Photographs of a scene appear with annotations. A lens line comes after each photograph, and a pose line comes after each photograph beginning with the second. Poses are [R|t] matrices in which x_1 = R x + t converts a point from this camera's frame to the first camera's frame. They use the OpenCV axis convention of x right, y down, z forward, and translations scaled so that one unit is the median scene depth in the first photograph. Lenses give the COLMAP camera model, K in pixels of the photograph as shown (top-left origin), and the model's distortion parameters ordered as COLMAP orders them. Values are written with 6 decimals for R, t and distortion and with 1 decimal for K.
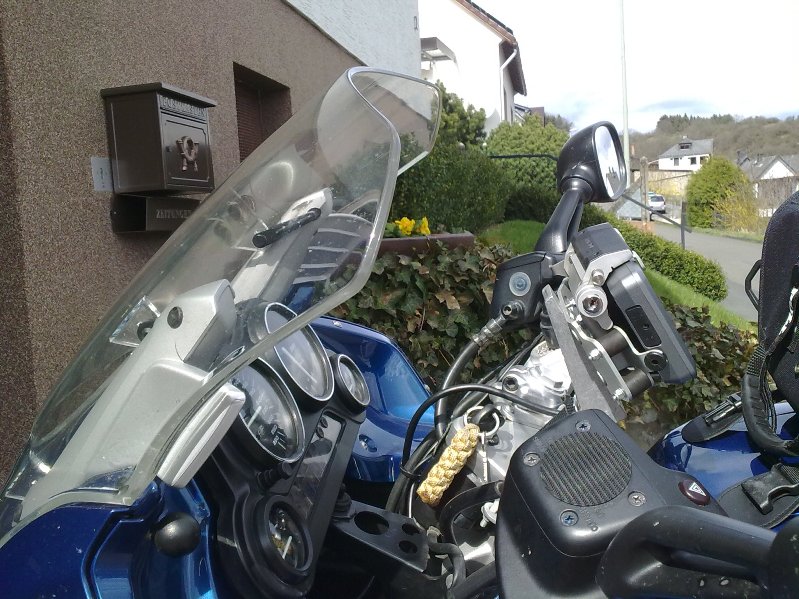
lens RADIAL K [[816.0, 0, 399.1], [0, 816.0, 298.7], [0, 0, 1]] dist [-0.022976, 0.000000]
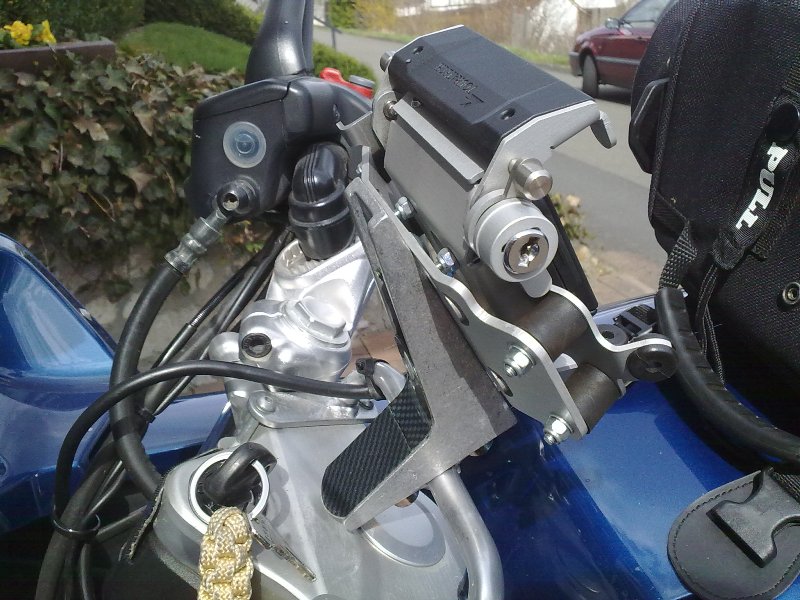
lens RADIAL K [[817.1, 0, 406.9], [0, 817.1, 291.3], [0, 0, 1]] dist [-0.022976, 0.000000]
pose [[0.909162, -0.137880, 0.392955, 0.006073], [0.047217, 0.971644, 0.231685, -0.013854], [-0.413757, -0.192085, 0.889893, 0.139120]]
